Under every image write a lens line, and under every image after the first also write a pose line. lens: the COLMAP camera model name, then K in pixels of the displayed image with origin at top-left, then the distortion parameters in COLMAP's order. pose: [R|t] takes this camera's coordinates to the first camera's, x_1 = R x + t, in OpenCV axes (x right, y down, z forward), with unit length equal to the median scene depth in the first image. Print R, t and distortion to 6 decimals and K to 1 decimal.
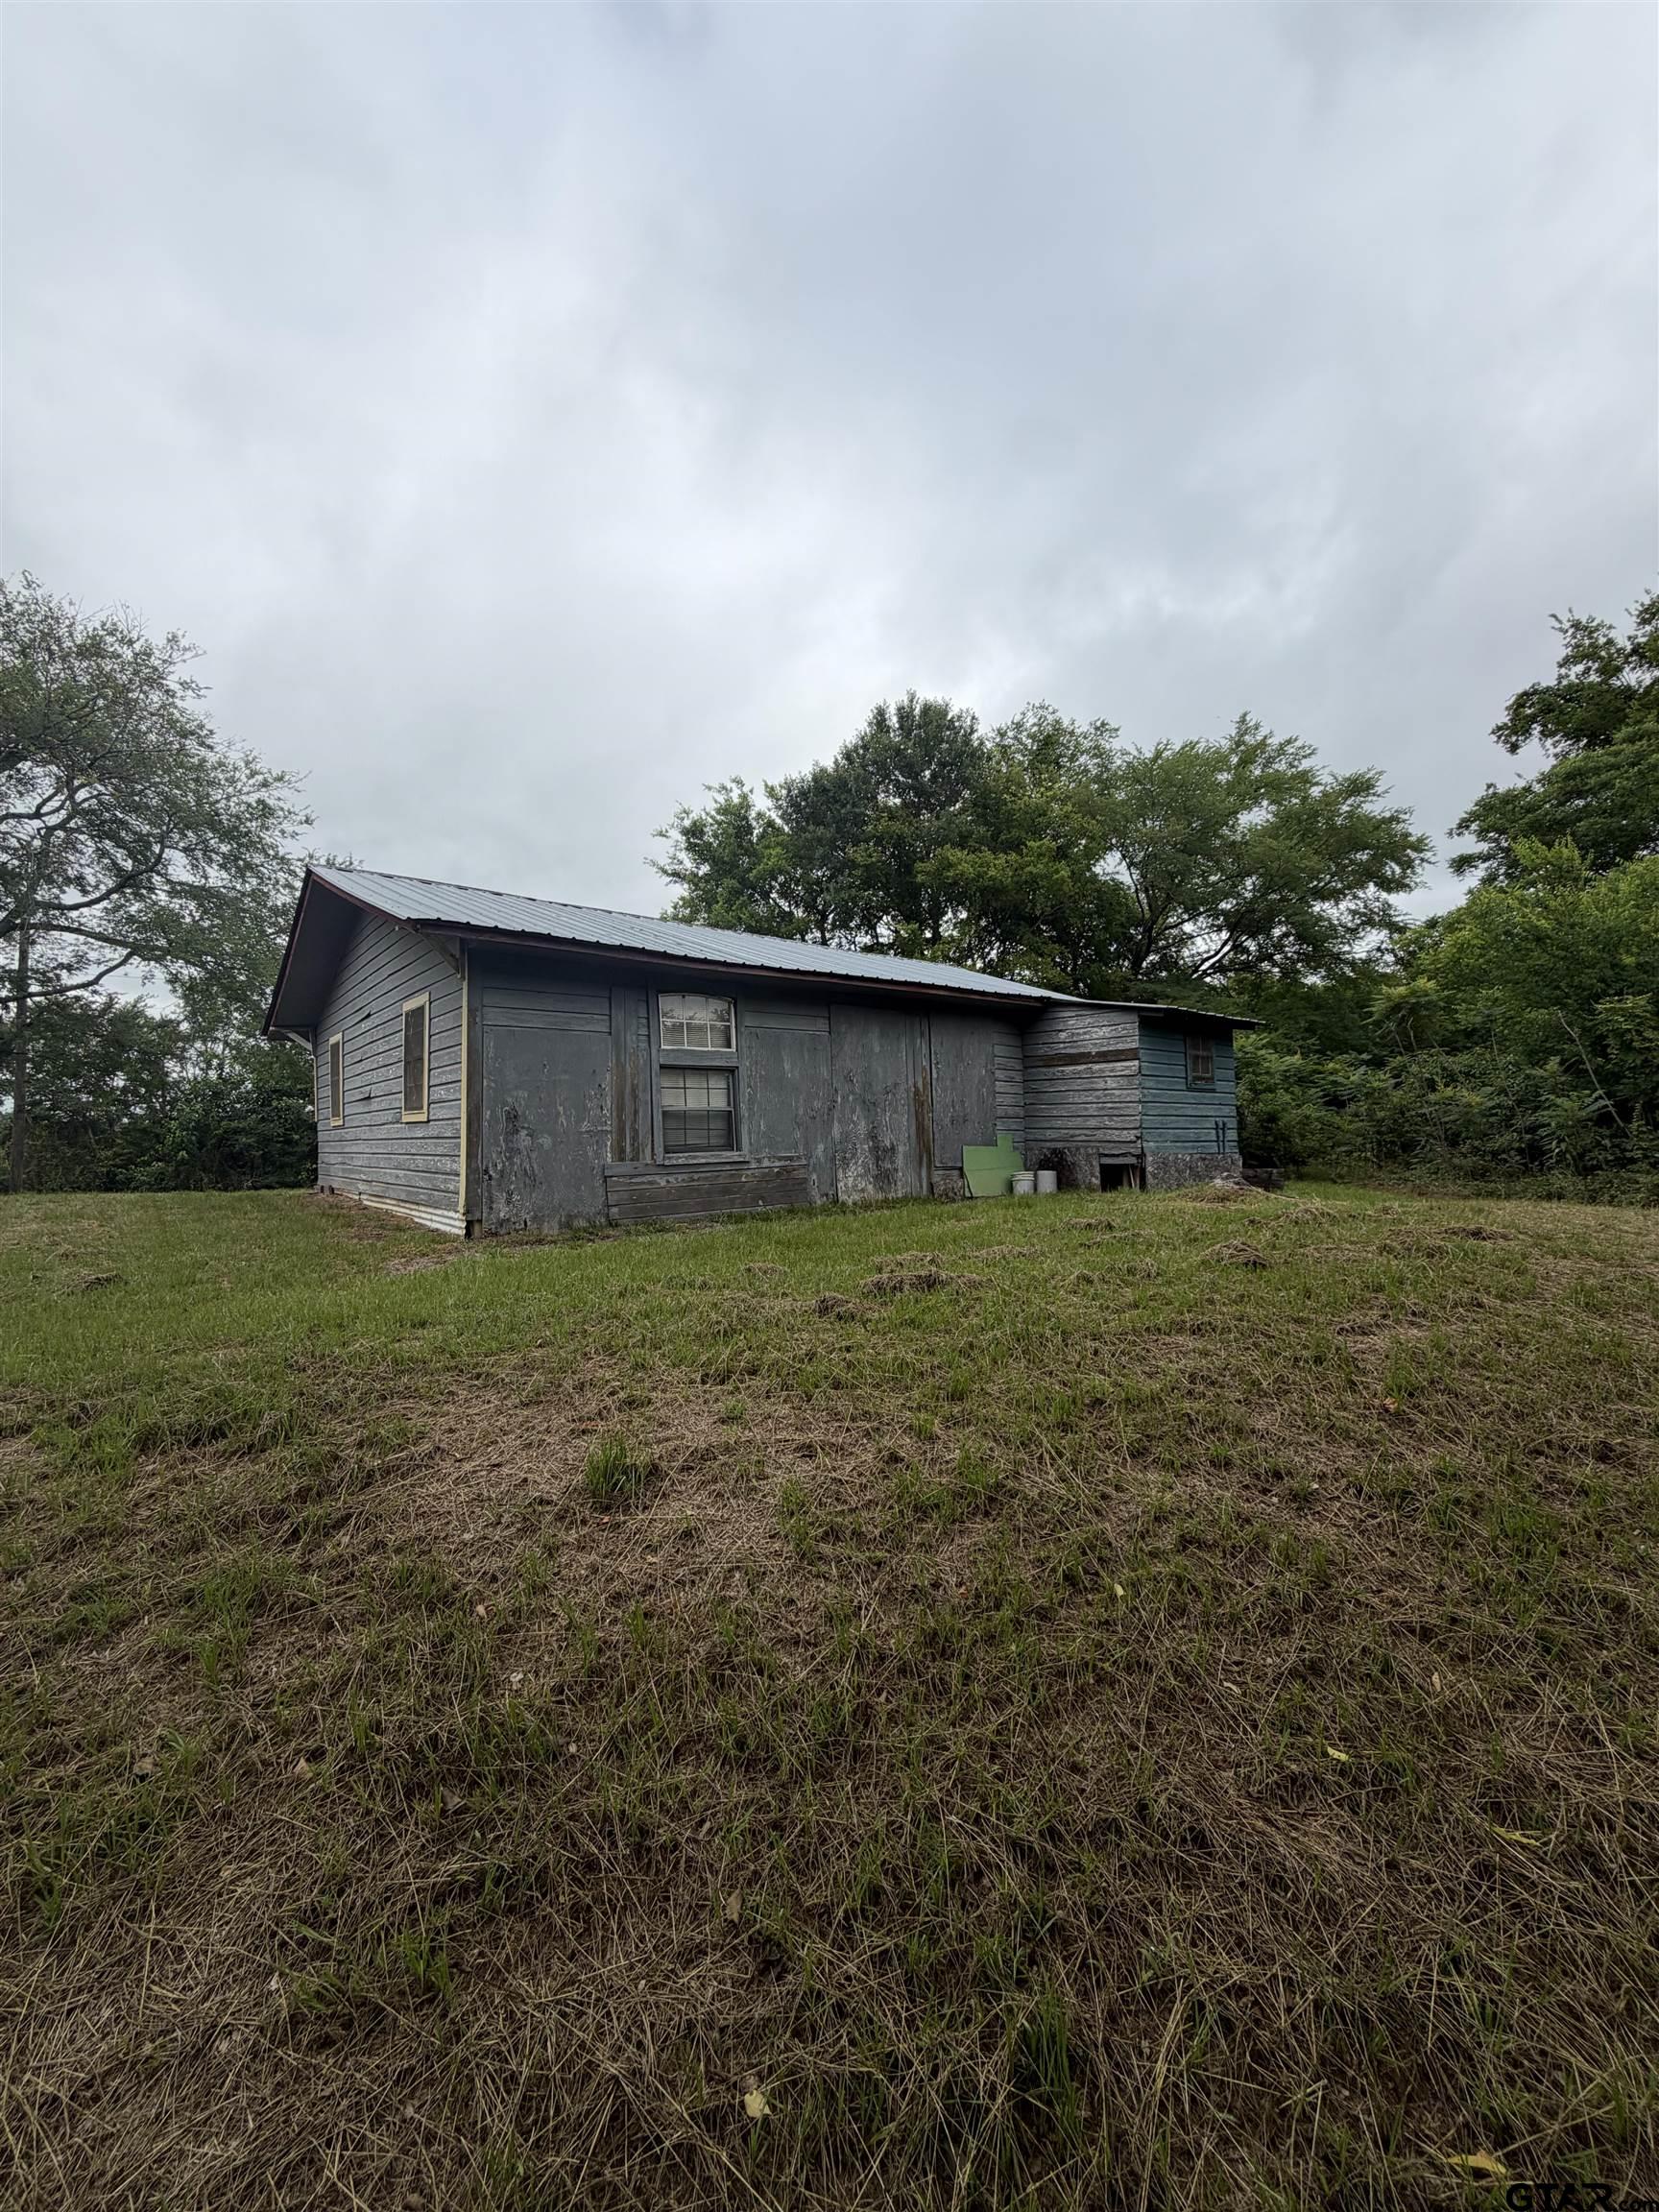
lens RADIAL K [[878.4, 0, 829.5], [0, 878.4, 1106.0], [0, 0, 1]] dist [-0.001687, -0.000107]
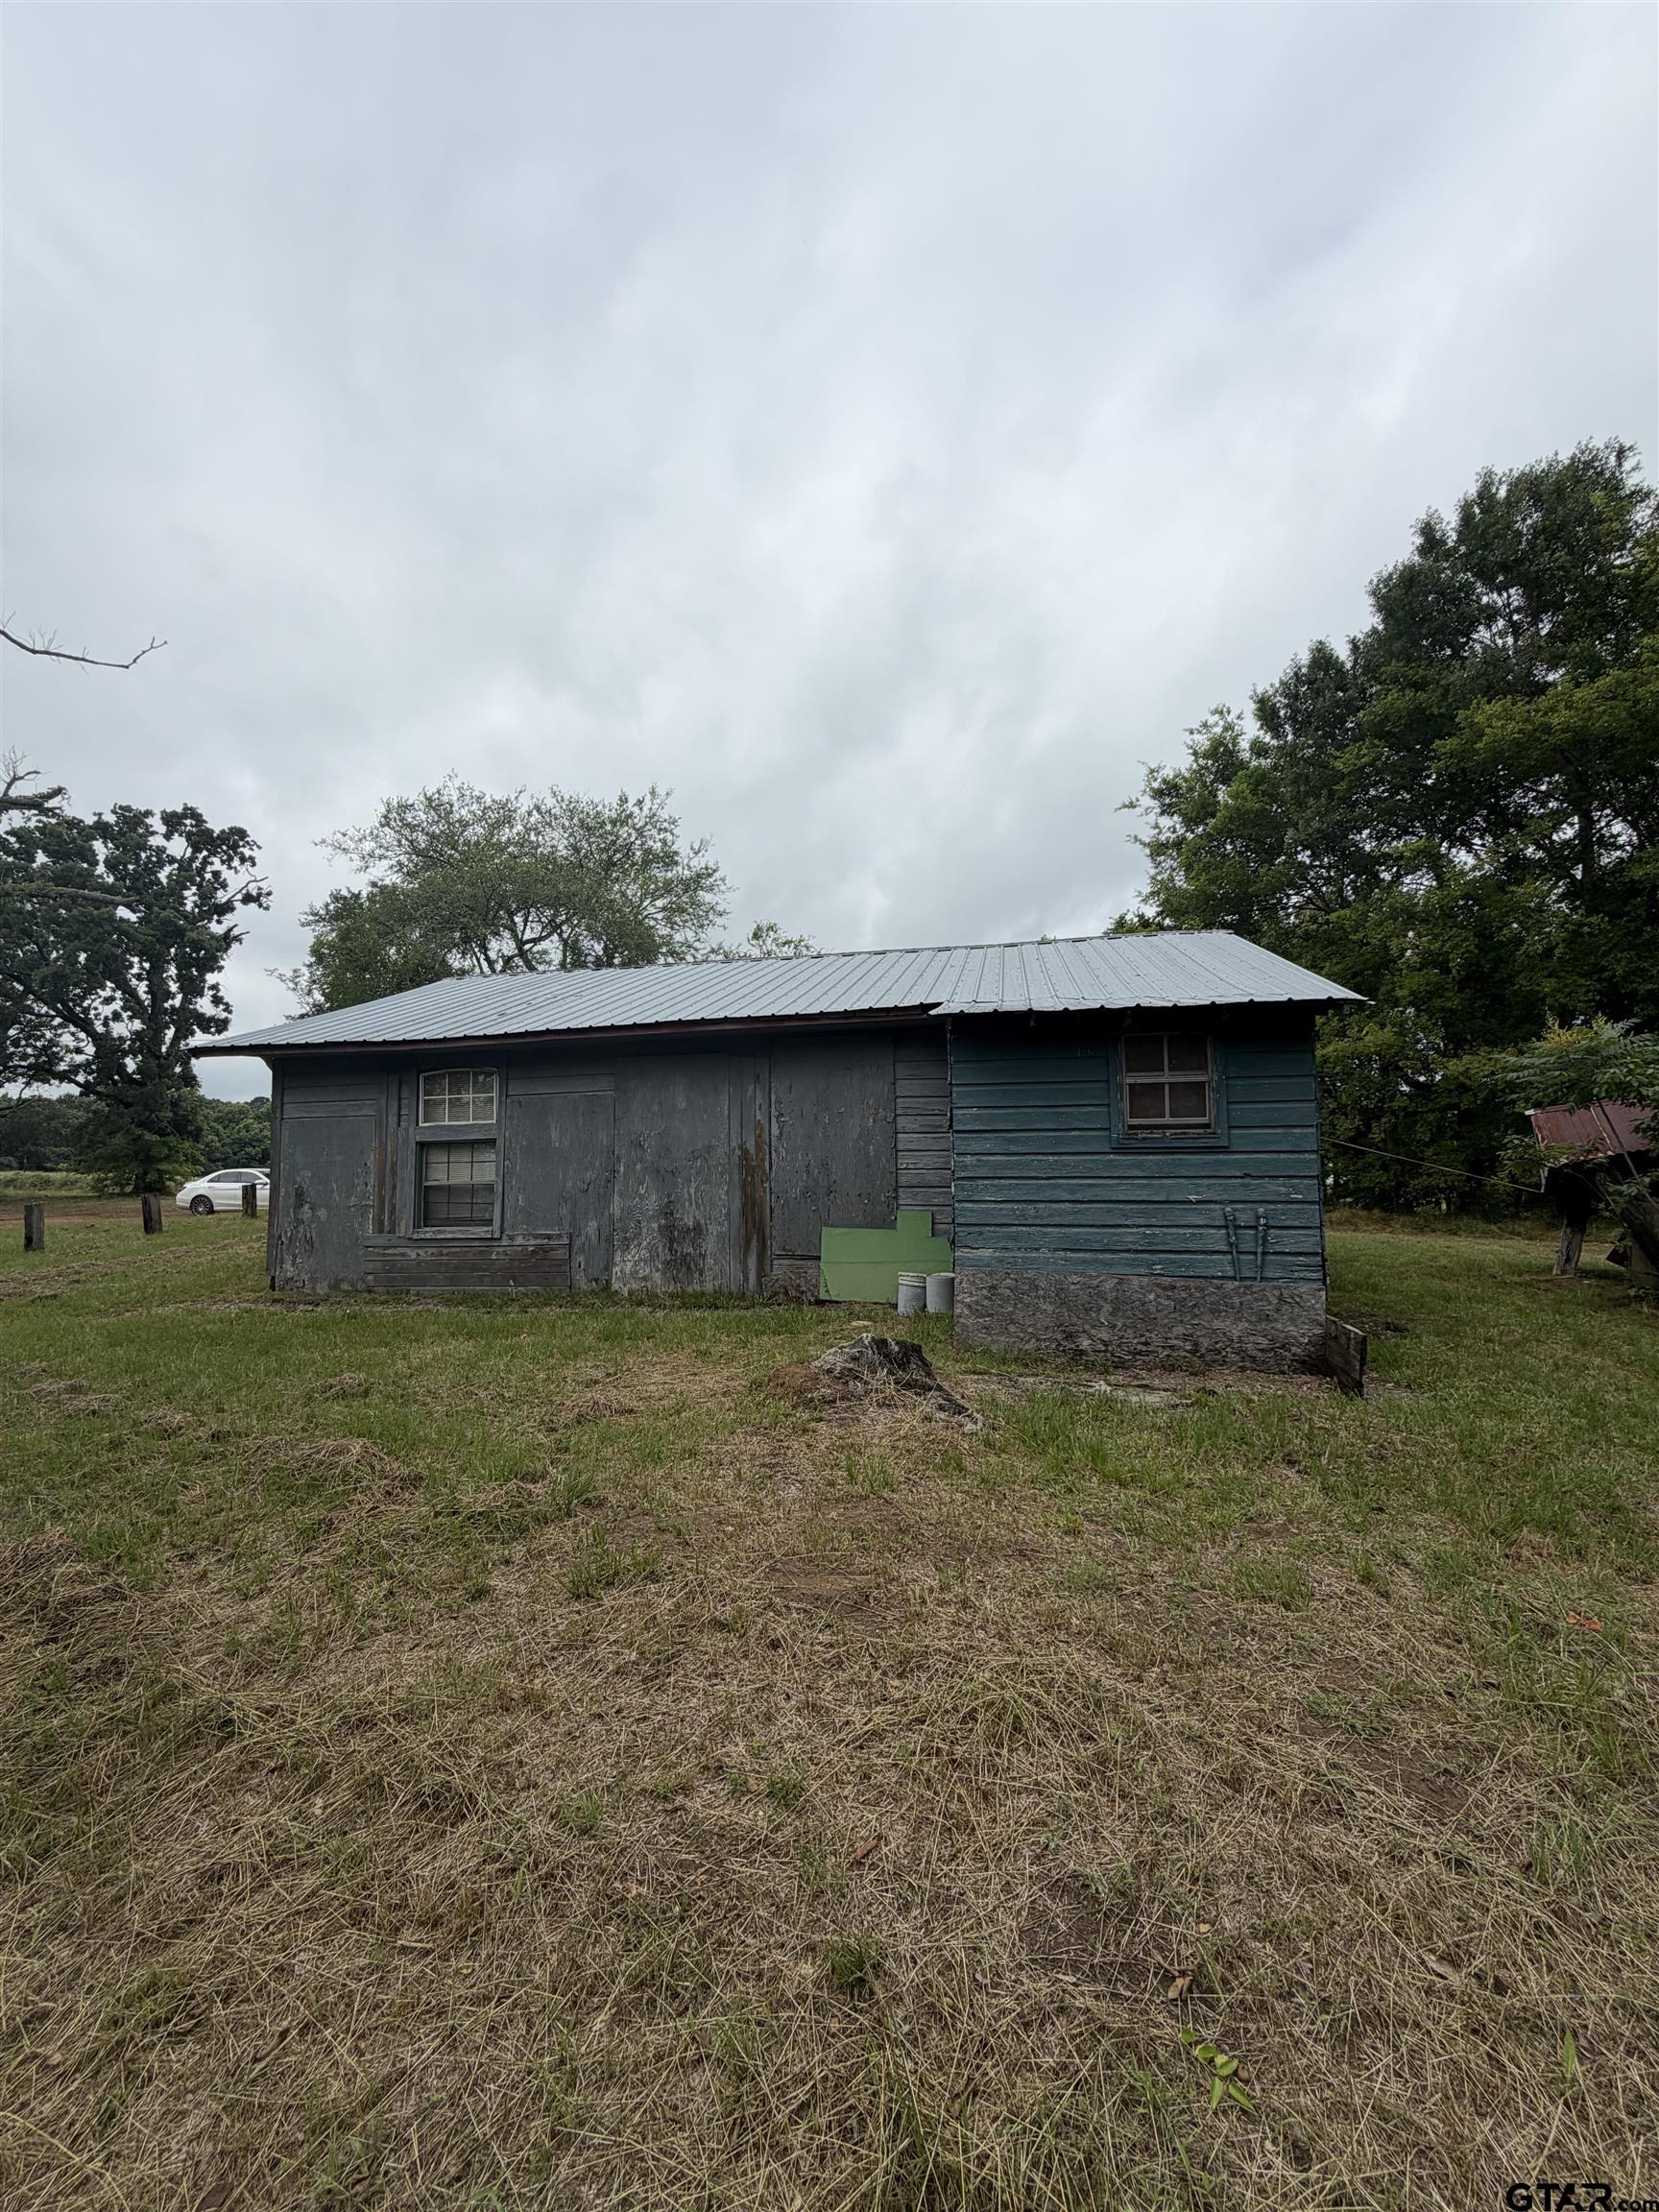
lens RADIAL K [[878.4, 0, 829.5], [0, 878.4, 1106.0], [0, 0, 1]] dist [-0.001687, -0.000107]
pose [[0.637683, -0.028407, -0.769775, 0.801042], [0.037278, 0.999287, -0.005996, -0.056273], [0.769396, -0.024872, 0.638288, 0.612612]]
